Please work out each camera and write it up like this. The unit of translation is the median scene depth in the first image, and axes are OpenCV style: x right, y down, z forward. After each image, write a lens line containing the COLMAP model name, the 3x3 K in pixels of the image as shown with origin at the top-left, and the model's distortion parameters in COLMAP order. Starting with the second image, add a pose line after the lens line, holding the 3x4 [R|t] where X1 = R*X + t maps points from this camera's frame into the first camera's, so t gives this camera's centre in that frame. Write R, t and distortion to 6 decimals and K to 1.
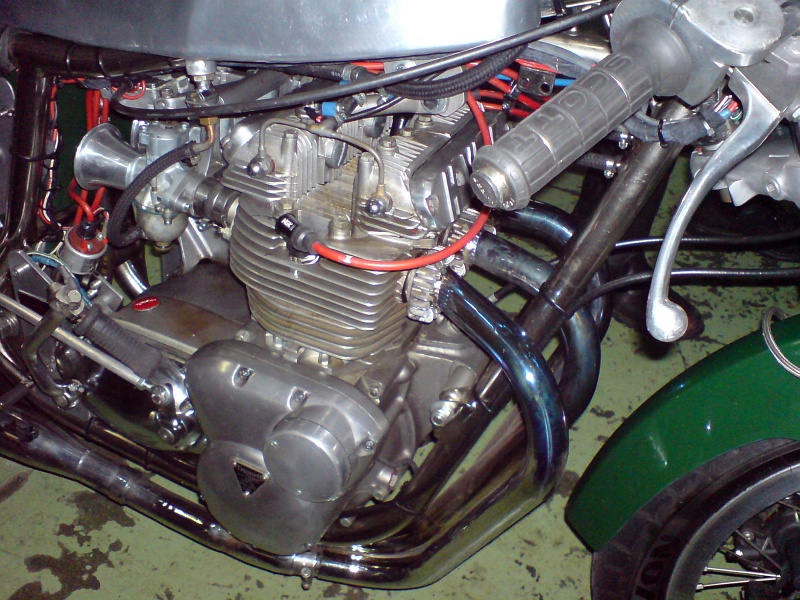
lens RADIAL K [[816.0, 0, 400.0], [0, 816.0, 300.0], [0, 0, 1]] dist [-0.020520, -0.127458]
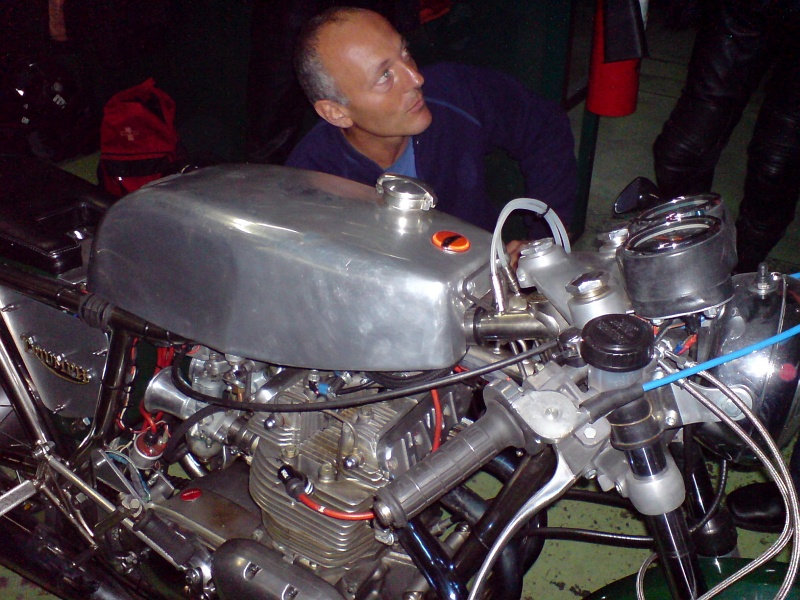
lens RADIAL K [[816.0, 0, 400.0], [0, 816.0, 300.0], [0, 0, 1]] dist [-0.020520, -0.127458]
pose [[0.994388, 0.052221, -0.092003, 0.142834], [-0.063588, 0.990078, -0.125309, -0.189761], [0.084546, 0.130456, 0.987843, -0.338663]]
